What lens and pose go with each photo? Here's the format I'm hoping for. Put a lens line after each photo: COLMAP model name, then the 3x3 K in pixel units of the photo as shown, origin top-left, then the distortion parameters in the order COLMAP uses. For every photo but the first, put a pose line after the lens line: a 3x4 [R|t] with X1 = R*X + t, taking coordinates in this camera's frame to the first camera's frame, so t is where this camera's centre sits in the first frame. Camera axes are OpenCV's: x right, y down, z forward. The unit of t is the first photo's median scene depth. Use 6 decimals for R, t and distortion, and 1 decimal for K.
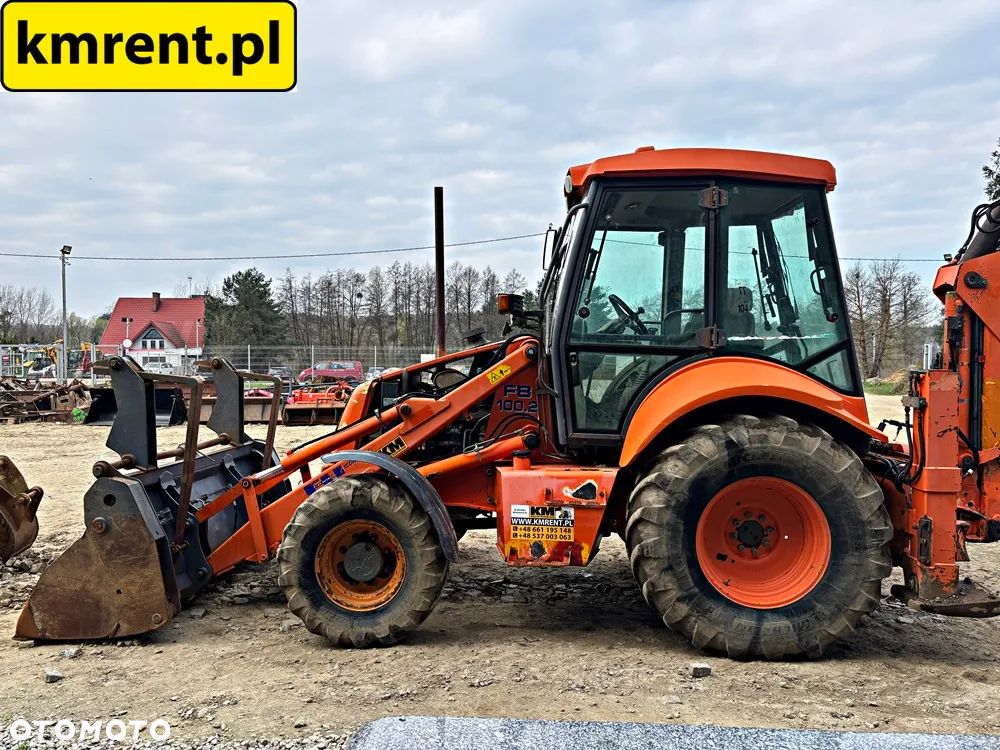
lens RADIAL K [[757.8, 0, 492.3], [0, 757.8, 368.9], [0, 0, 1]] dist [0.048668, -0.053080]
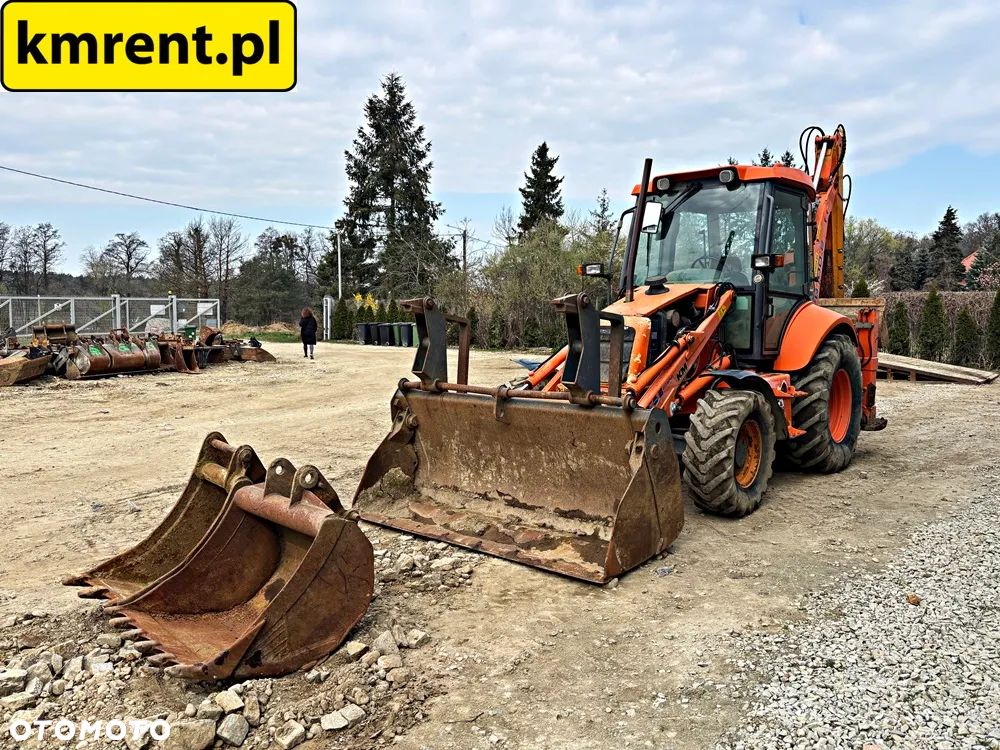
lens RADIAL K [[757.8, 0, 504.0], [0, 757.8, 366.7], [0, 0, 1]] dist [0.048668, -0.053080]
pose [[0.606439, -0.055564, 0.793187, -1.426789], [0.009245, 0.997981, 0.062841, 0.016802], [-0.795077, -0.030776, 0.605728, 0.514869]]
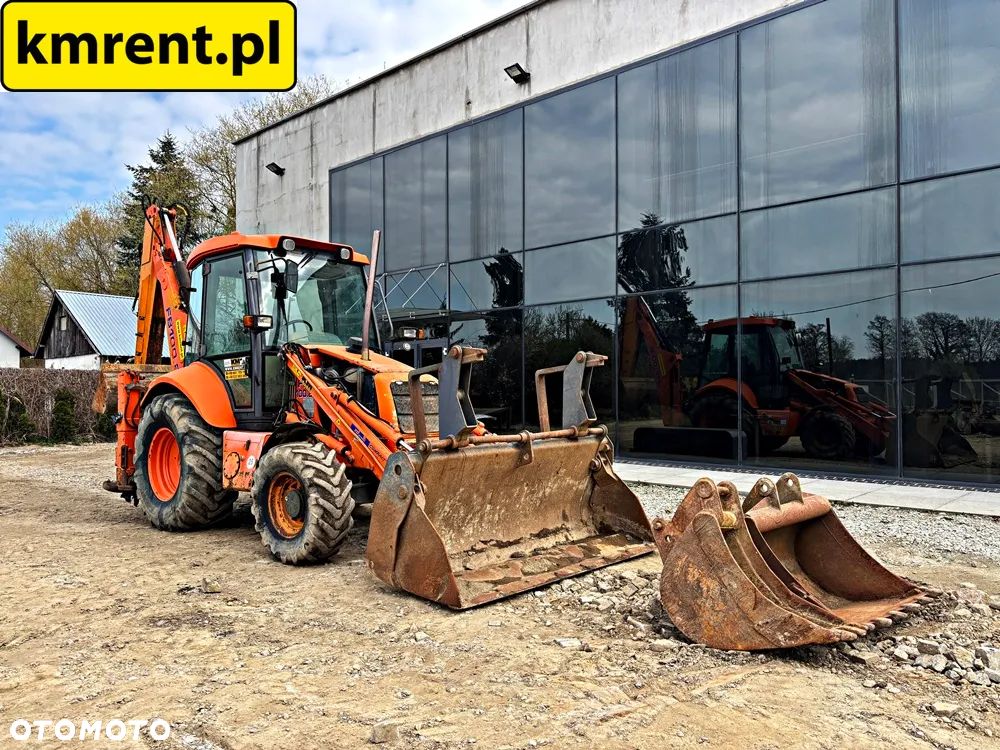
lens RADIAL K [[757.8, 0, 499.7], [0, 757.8, 375.5], [0, 0, 1]] dist [0.048668, -0.053080]
pose [[-0.774482, 0.019166, 0.632306, -1.279787], [0.015267, 0.999816, -0.011605, 0.039800], [-0.632412, 0.000666, -0.774632, 2.260088]]
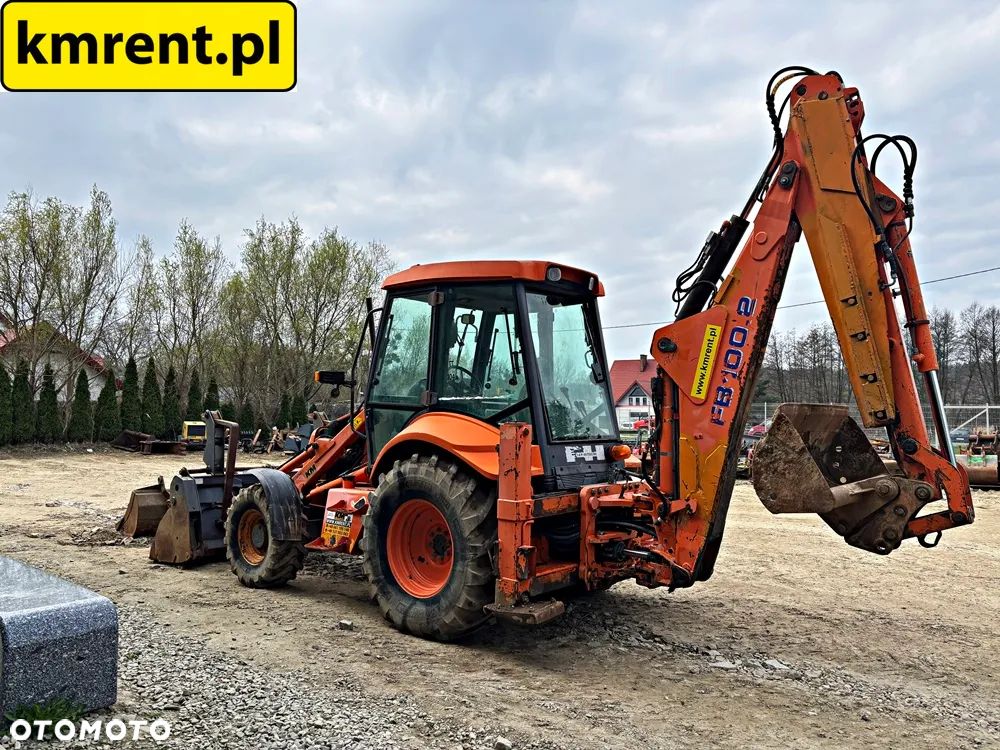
lens RADIAL K [[757.8, 0, 505.3], [0, 757.8, 368.9], [0, 0, 1]] dist [0.048668, -0.053080]
pose [[0.798619, -0.028872, -0.601144, 1.227476], [-0.015510, 0.997530, -0.068514, -0.002548], [0.601638, 0.064040, 0.796198, -0.015821]]
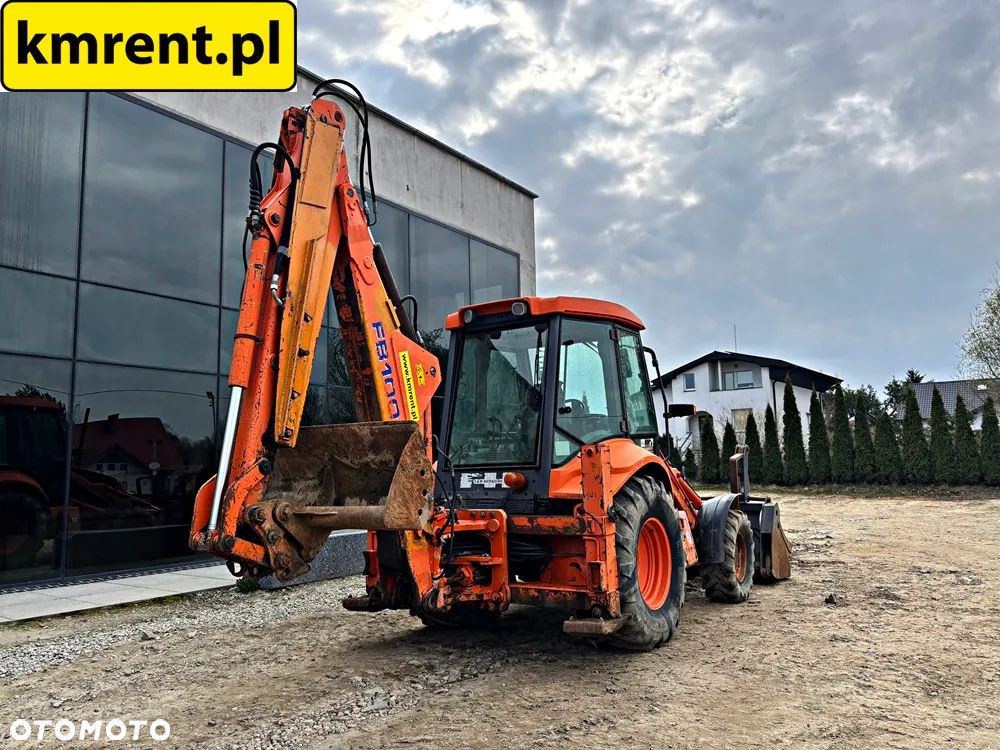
lens RADIAL K [[757.8, 0, 509.7], [0, 757.8, 360.6], [0, 0, 1]] dist [0.048668, -0.053080]
pose [[-0.496786, -0.109128, -0.860985, 1.725551], [0.011369, 0.991160, -0.132188, 0.019979], [0.867799, -0.075457, -0.491154, 1.906619]]
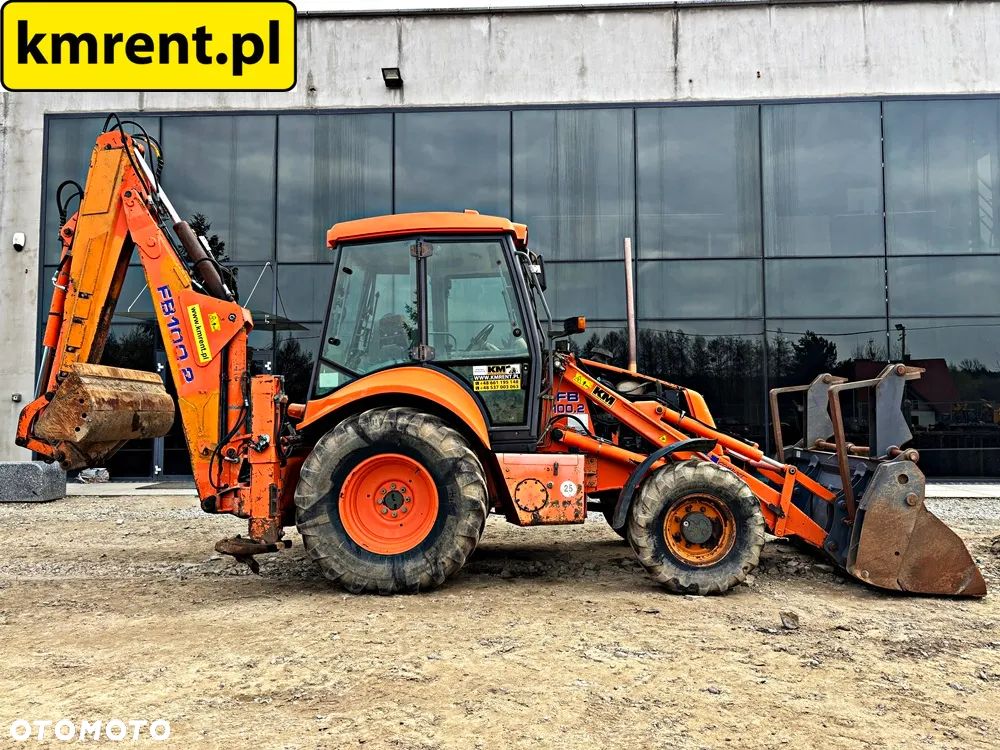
lens RADIAL K [[757.8, 0, 501.5], [0, 757.8, 366.5], [0, 0, 1]] dist [0.048668, -0.053080]
pose [[-0.999676, 0.004228, -0.025081, 0.205833], [0.005558, 0.998568, -0.053200, 0.048369], [0.024820, -0.053323, -0.998269, 2.679880]]
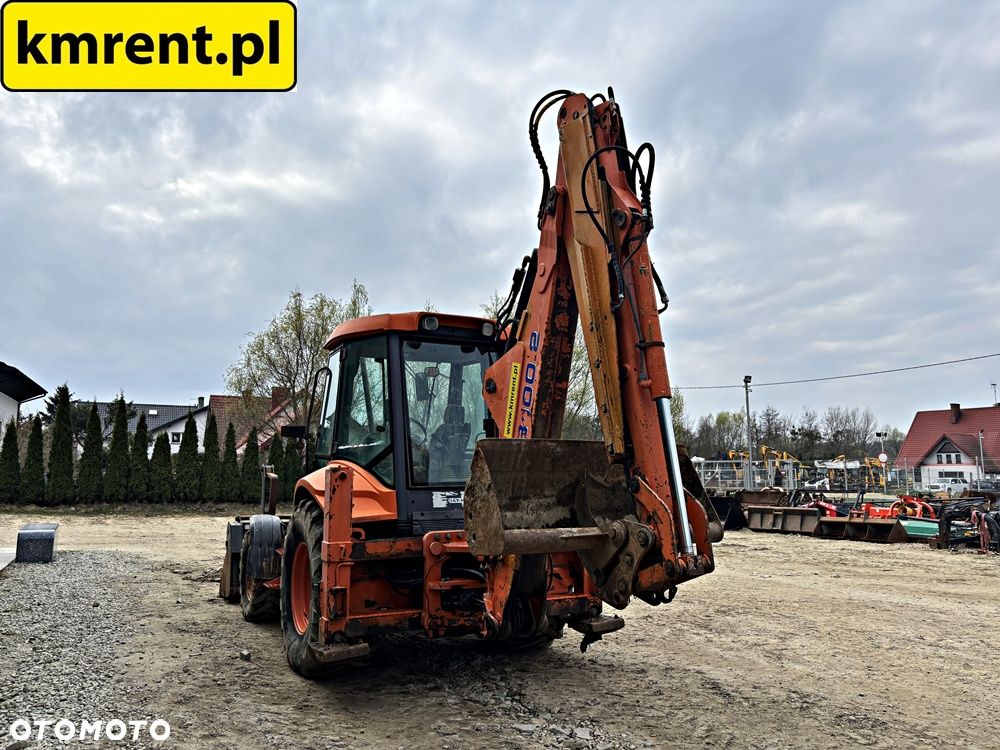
lens RADIAL K [[757.8, 0, 494.8], [0, 757.8, 369.3], [0, 0, 1]] dist [0.048668, -0.053080]
pose [[0.505965, -0.119386, -0.854252, 1.732821], [-0.009924, 0.989504, -0.144166, 0.018672], [0.862497, 0.081421, 0.499470, 0.517321]]
